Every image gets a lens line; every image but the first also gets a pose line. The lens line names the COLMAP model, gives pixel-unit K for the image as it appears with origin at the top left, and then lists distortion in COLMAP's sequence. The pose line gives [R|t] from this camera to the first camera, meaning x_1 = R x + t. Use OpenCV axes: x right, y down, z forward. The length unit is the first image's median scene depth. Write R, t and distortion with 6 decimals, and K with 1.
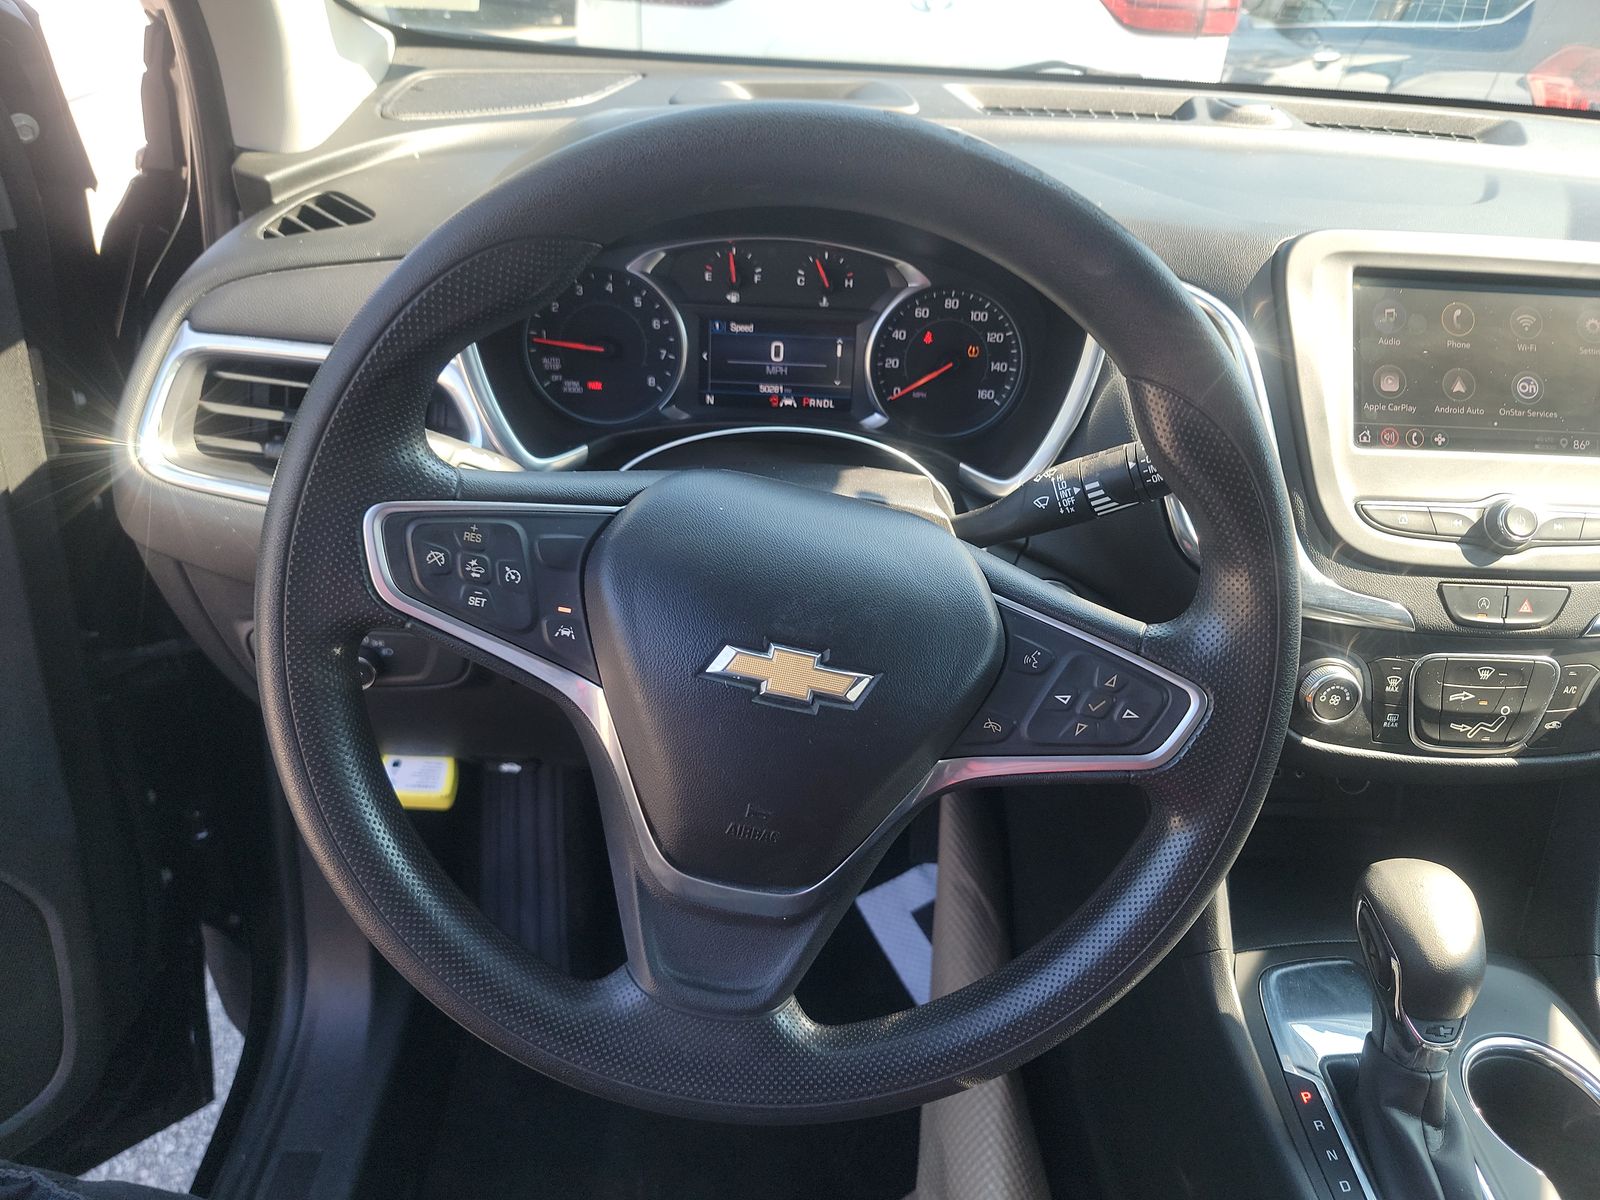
lens RADIAL K [[1134.5, 0, 811.6], [0, 1134.5, 594.9], [0, 0, 1]] dist [0.047078, -0.048750]
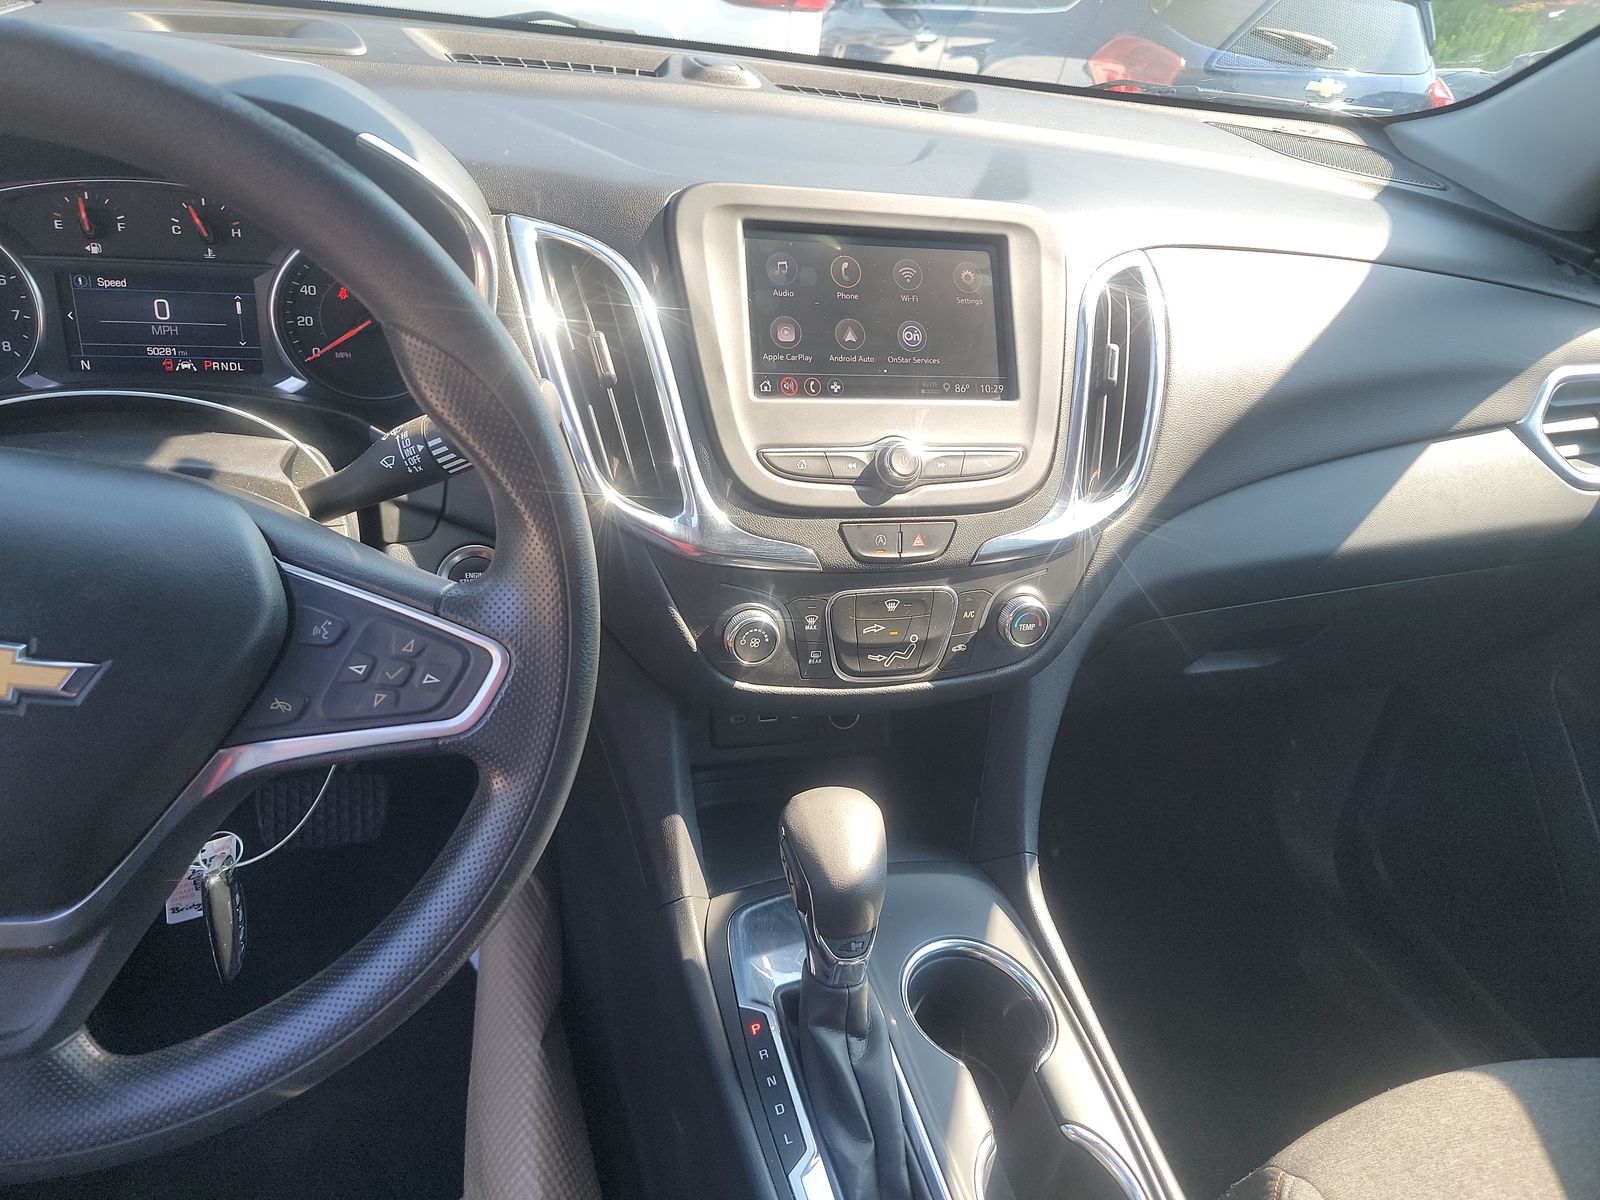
lens RADIAL K [[1134.5, 0, 792.7], [0, 1134.5, 587.0], [0, 0, 1]] dist [0.047078, -0.048750]
pose [[0.965729, -0.074557, 0.248612, 0.215399], [0.070176, 0.997184, 0.026453, 0.015184], [-0.249884, -0.008099, 0.968242, 0.000580]]
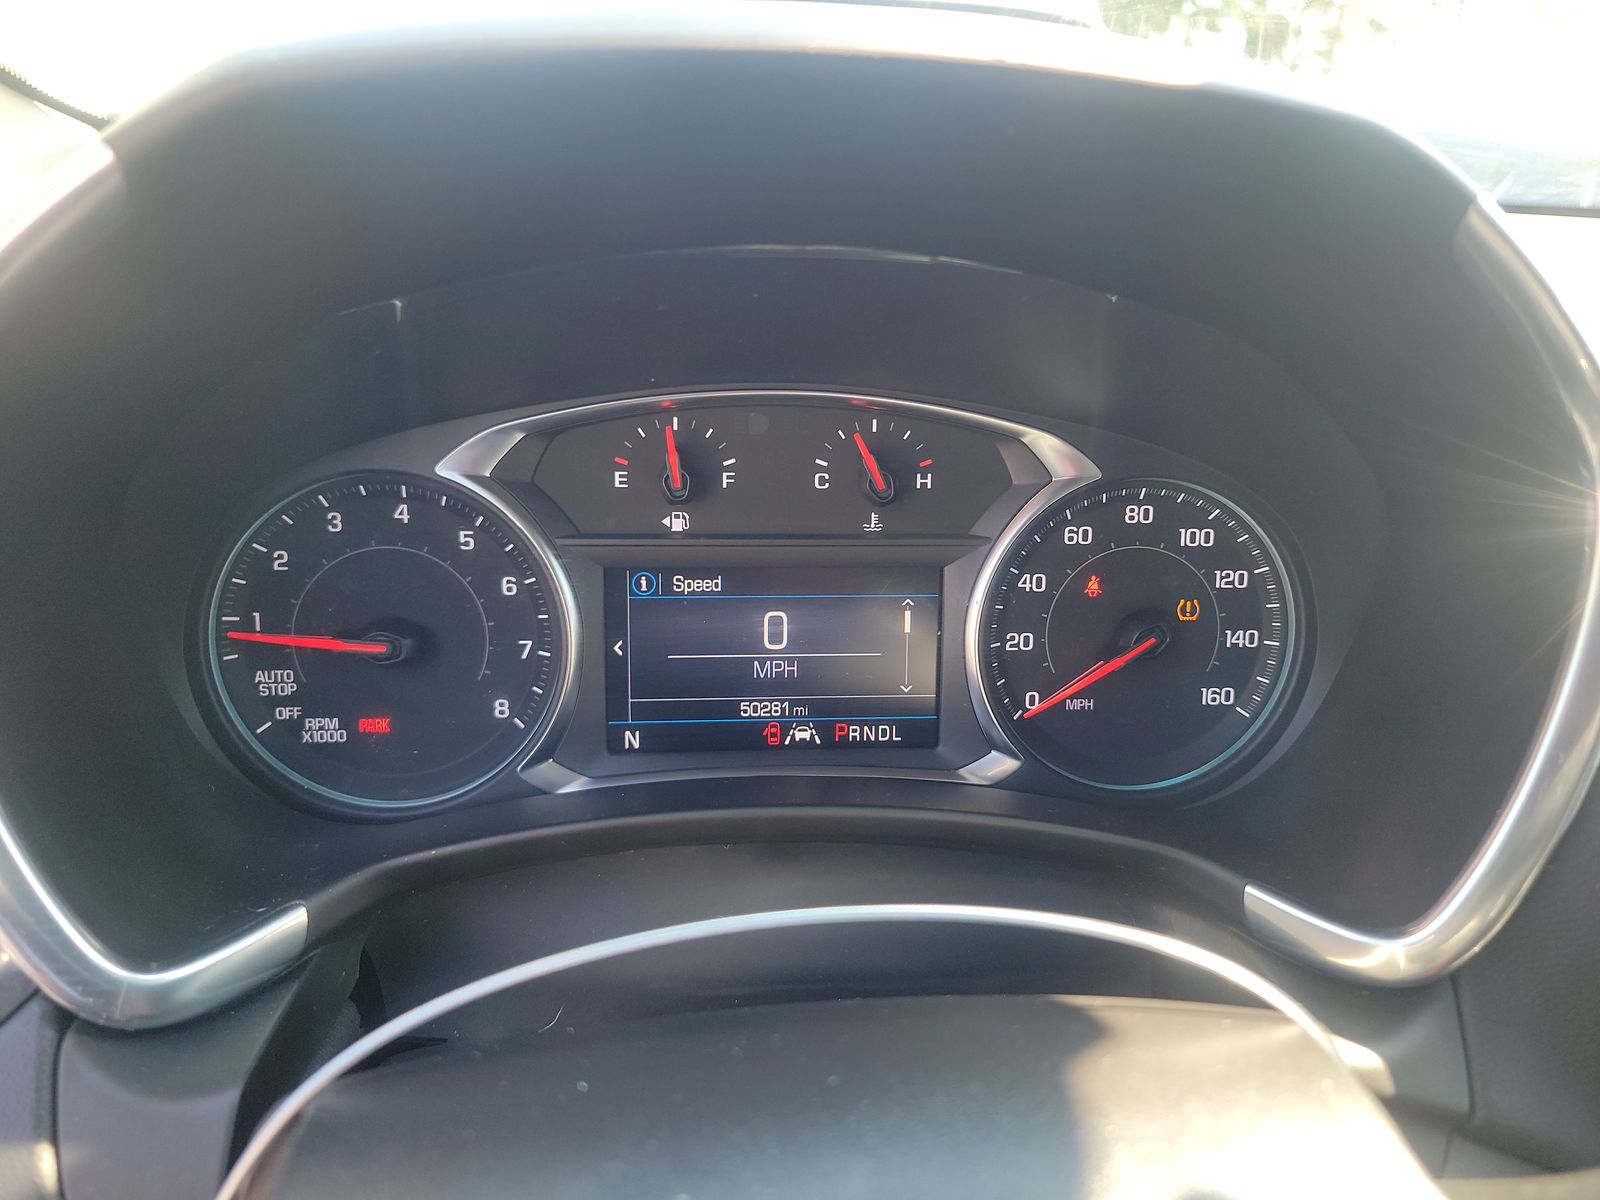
lens RADIAL K [[1134.5, 0, 802.4], [0, 1134.5, 563.0], [0, 0, 1]] dist [0.047078, -0.048750]
pose [[0.998409, -0.046734, 0.031548, -0.033709], [0.052828, 0.970886, -0.233644, -0.136471], [-0.019710, 0.234939, 0.971810, 0.561940]]
